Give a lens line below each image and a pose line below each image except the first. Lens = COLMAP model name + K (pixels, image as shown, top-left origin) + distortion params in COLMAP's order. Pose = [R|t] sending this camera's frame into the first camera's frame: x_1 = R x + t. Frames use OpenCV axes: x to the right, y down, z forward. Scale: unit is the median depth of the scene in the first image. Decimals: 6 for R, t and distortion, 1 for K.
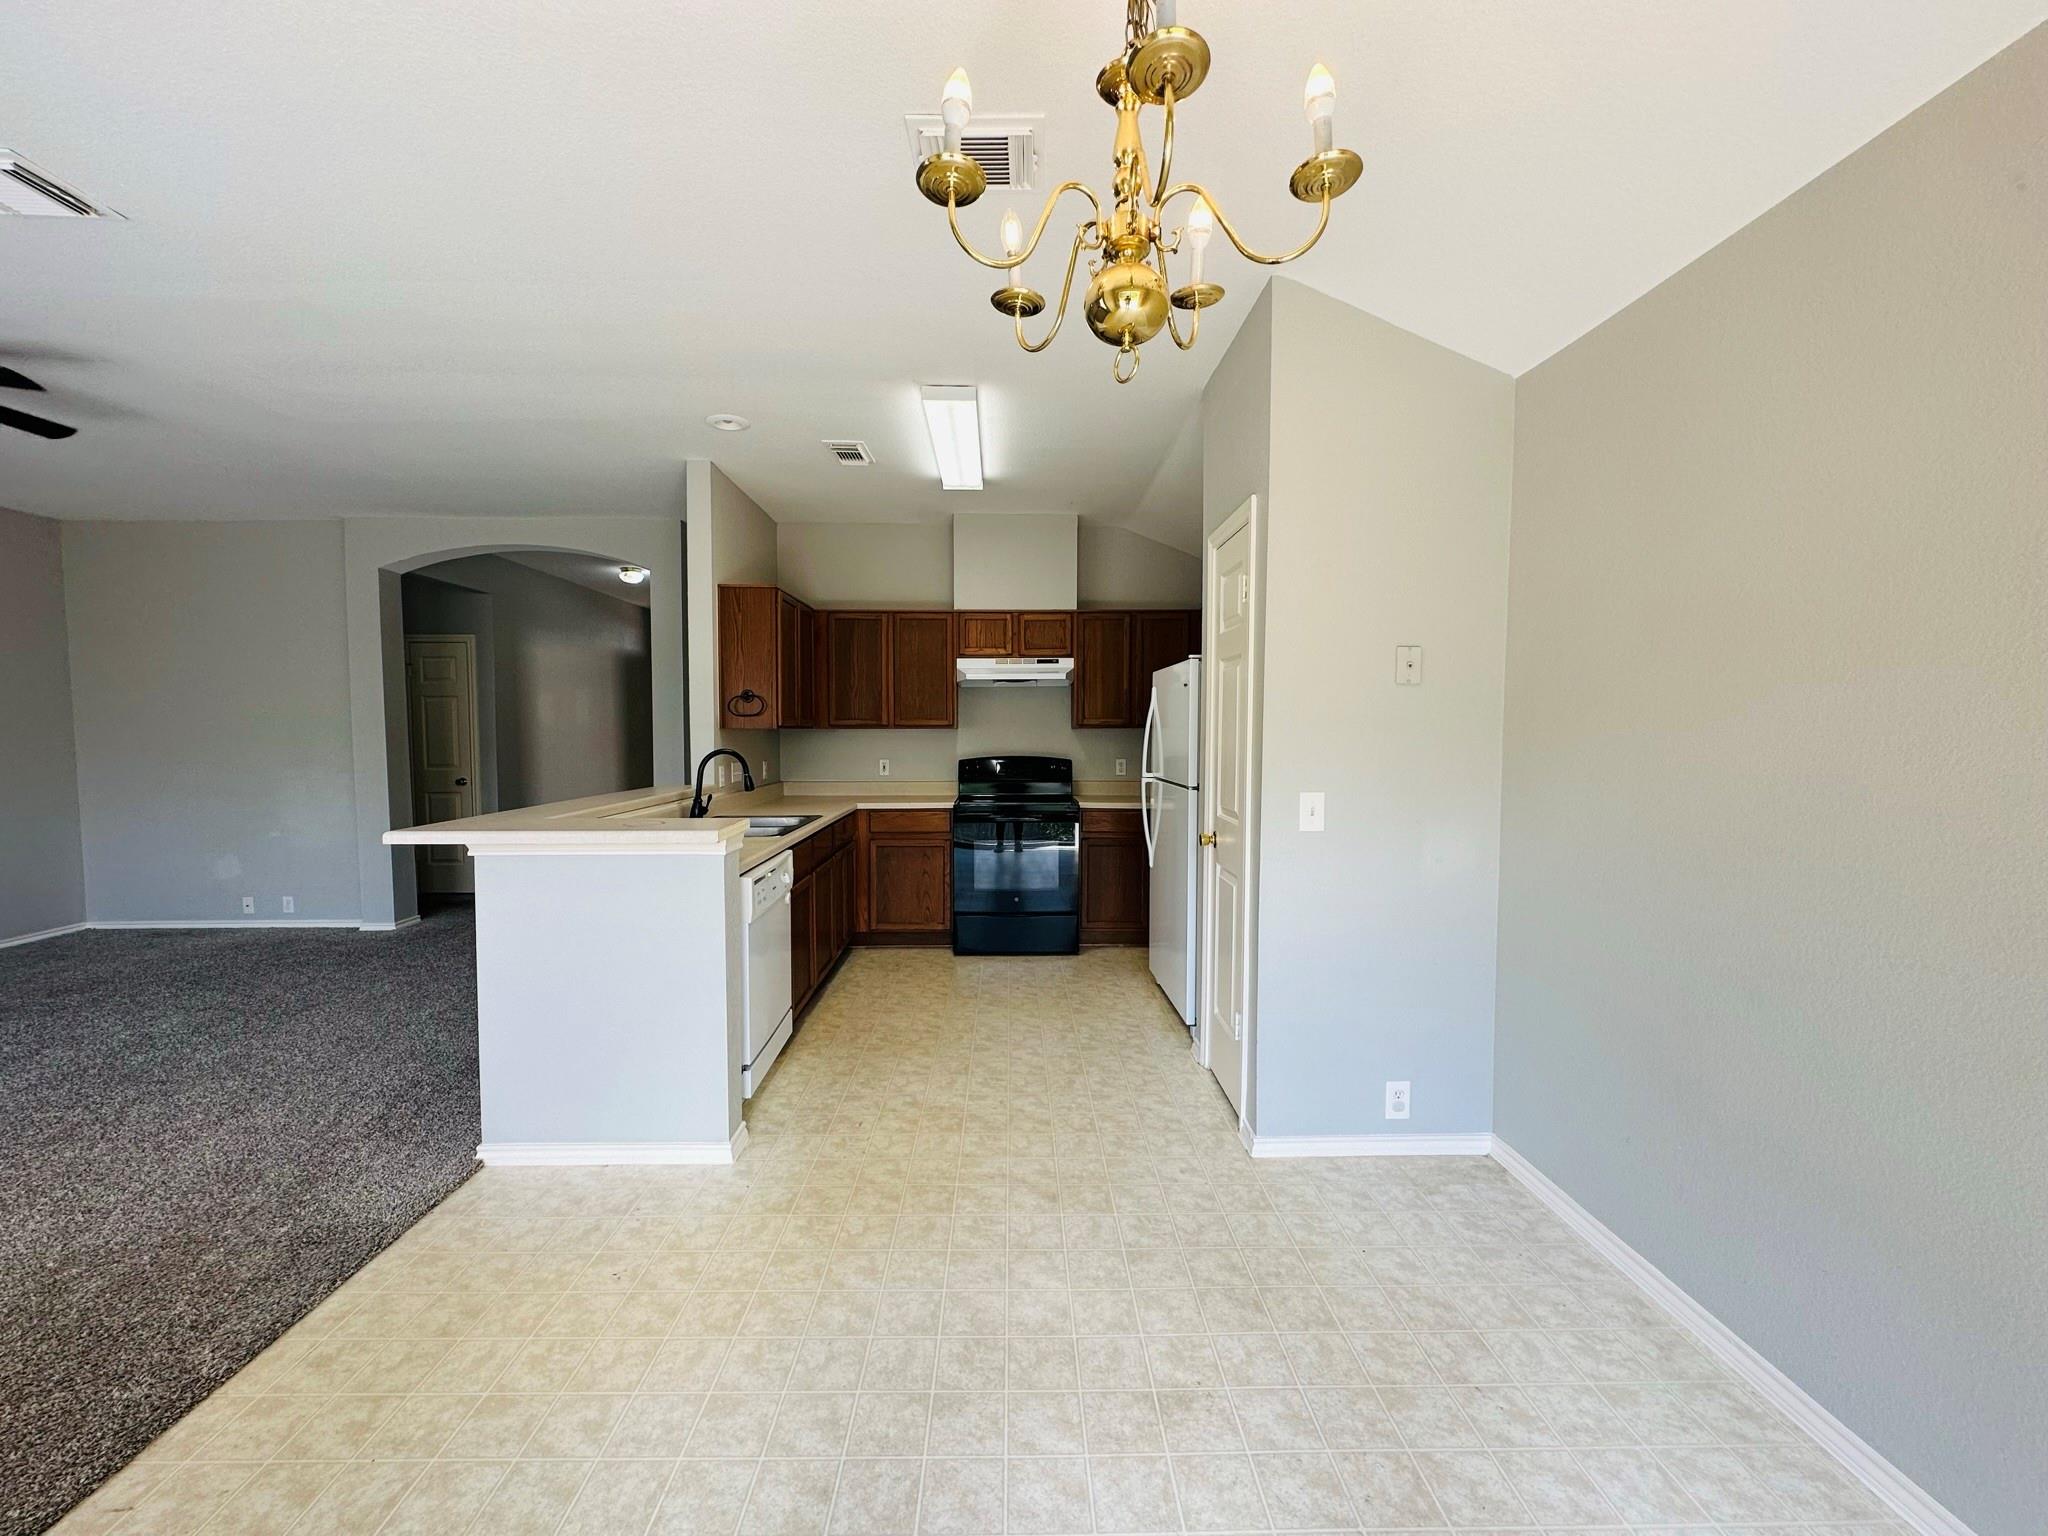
lens RADIAL K [[815.8, 0, 1020.5], [0, 815.8, 769.1], [0, 0, 1]] dist [-0.001039, 0.000242]
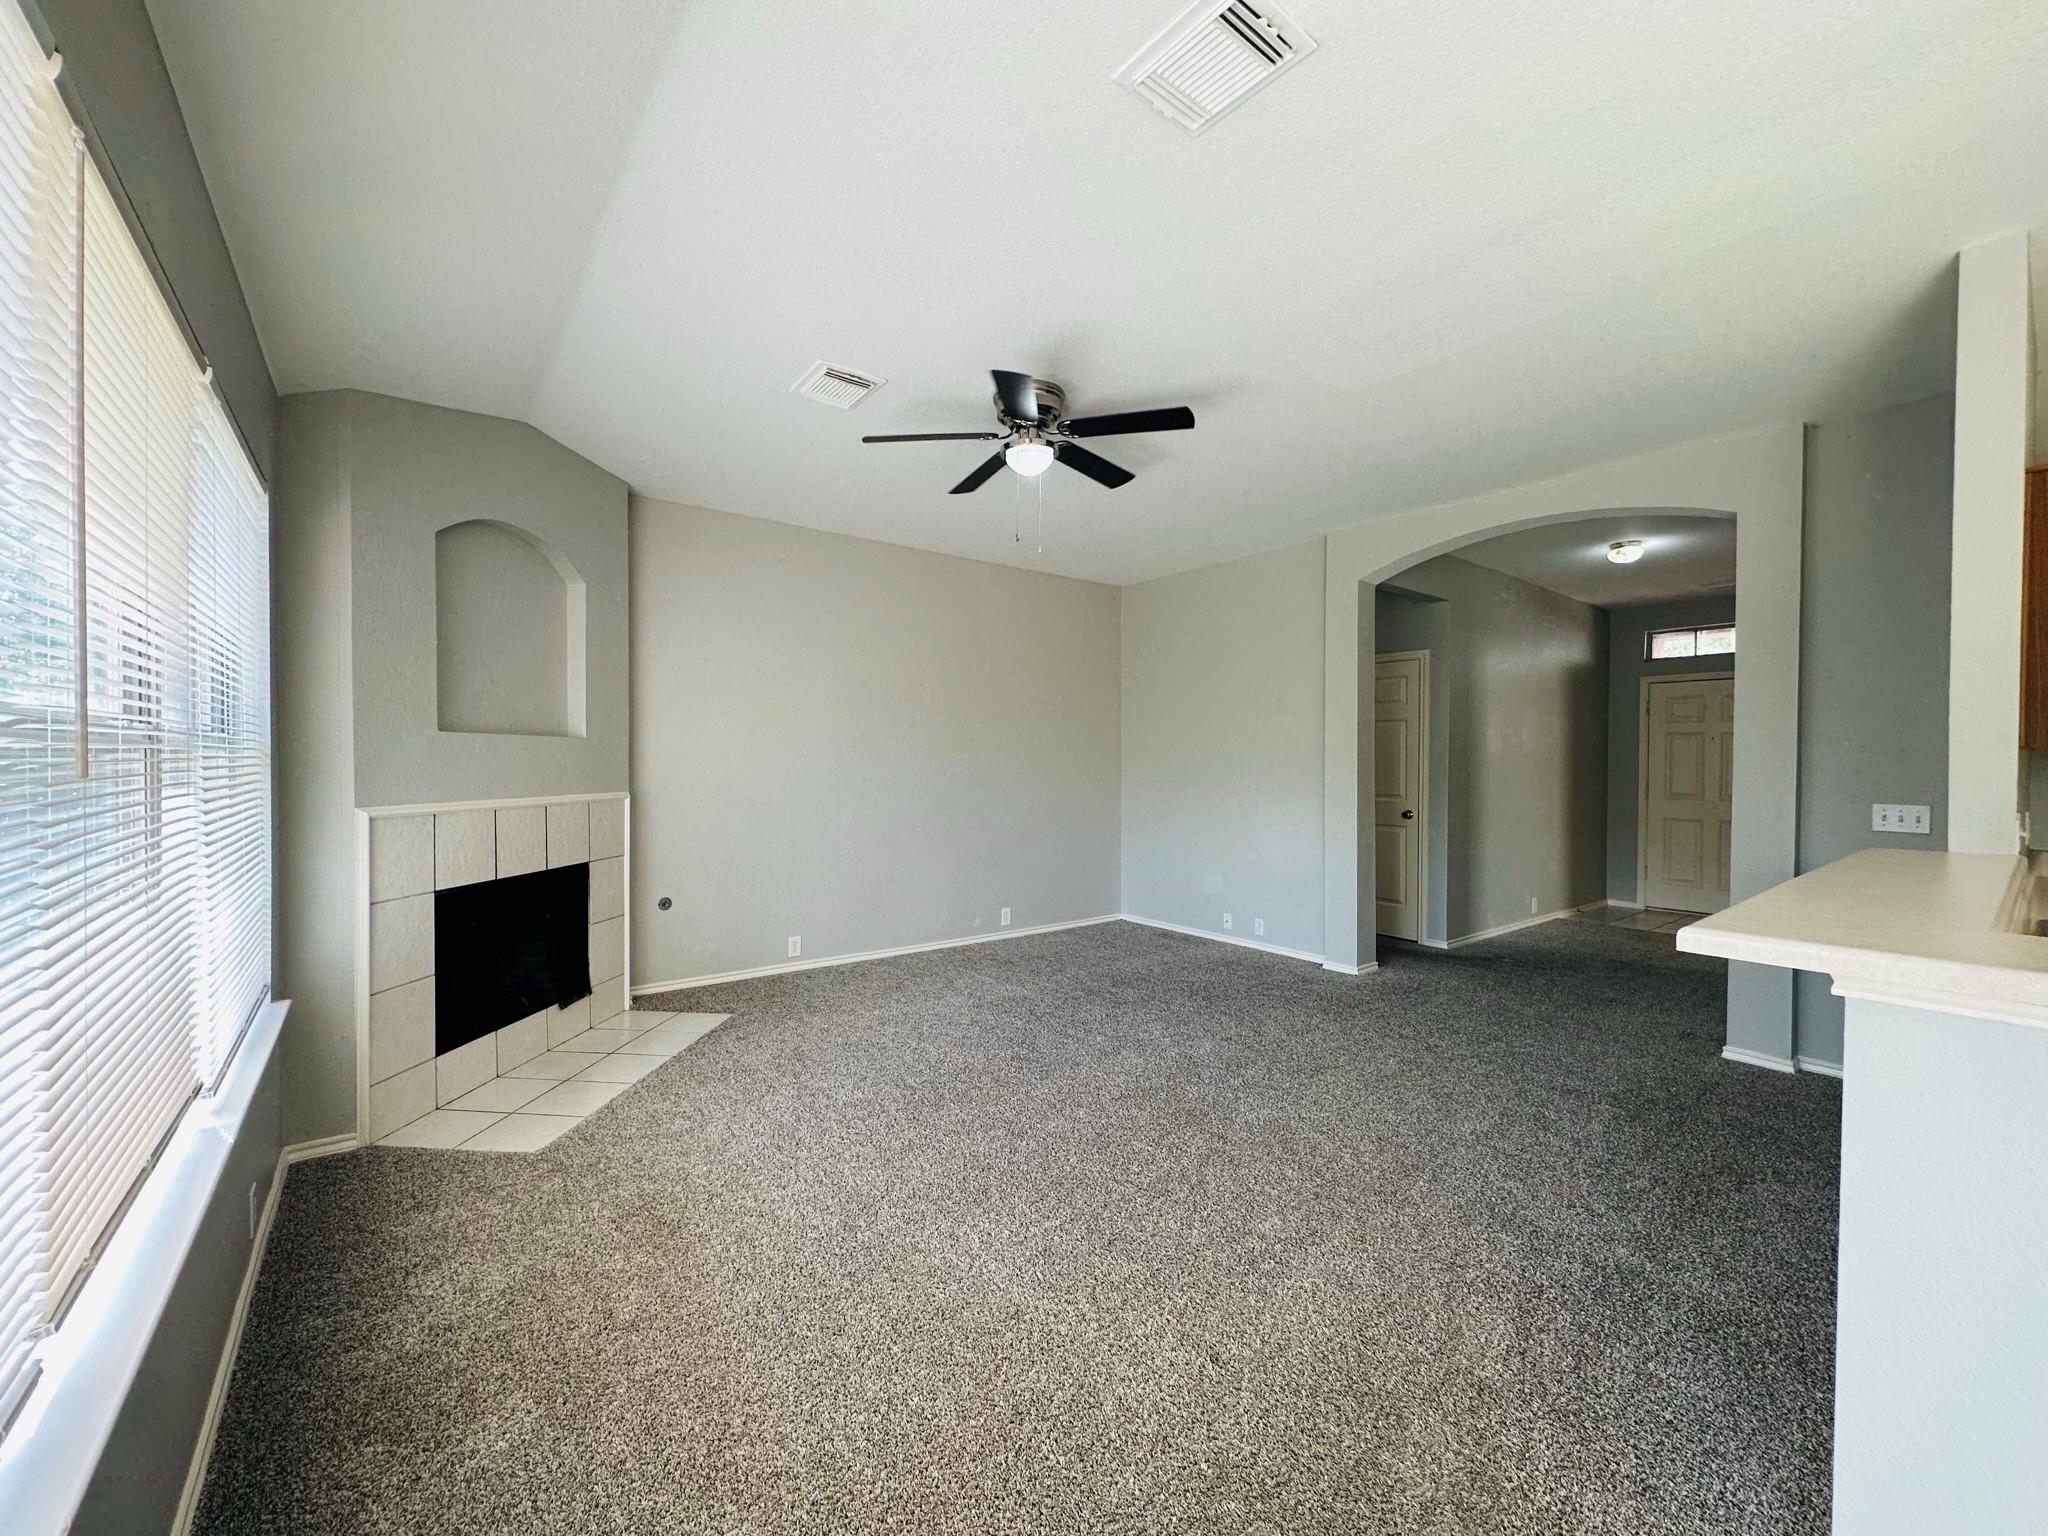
lens RADIAL K [[811.4, 0, 1022.4], [0, 811.4, 767.7], [0, 0, 1]] dist [-0.001907, 0.000260]
pose [[0.595802, 0.010351, -0.803065, -0.337780], [-0.045515, 0.998745, -0.020895, 0.003145], [0.801841, 0.049000, 0.595525, 0.193631]]
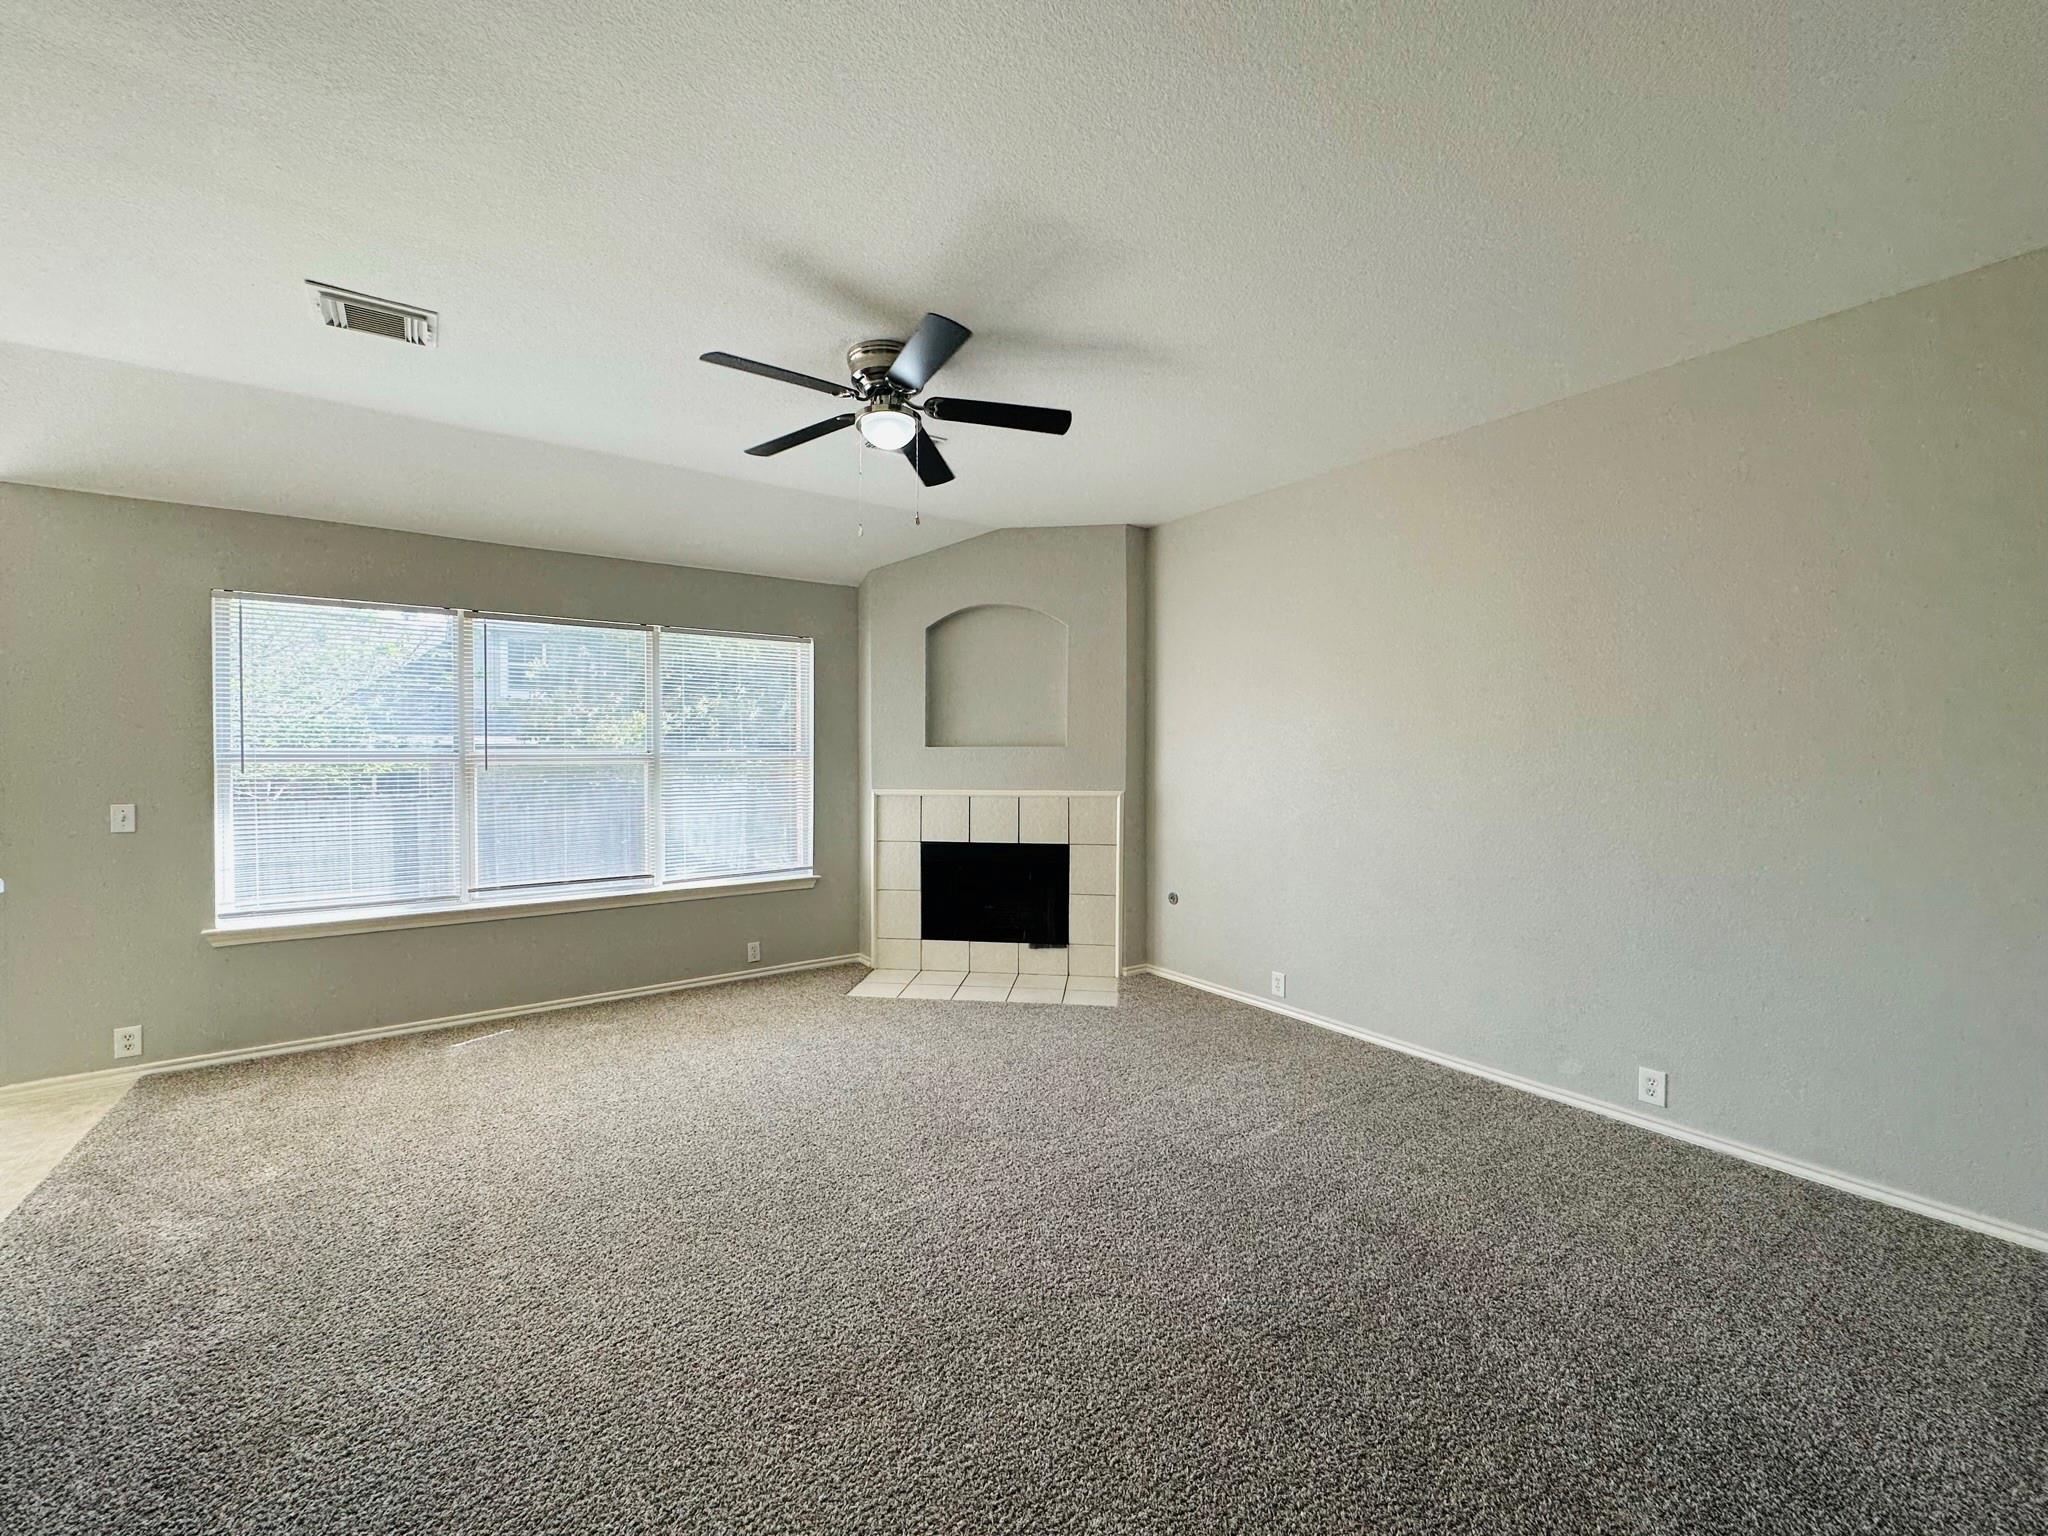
lens RADIAL K [[816.8, 0, 1022.7], [0, 816.8, 768.1], [0, 0, 1]] dist [-0.002763, 0.000627]
pose [[-0.821305, 0.012168, -0.570360, -0.641648], [-0.026777, 0.997848, 0.059846, -0.064335], [0.569861, 0.064425, -0.819212, 1.263454]]
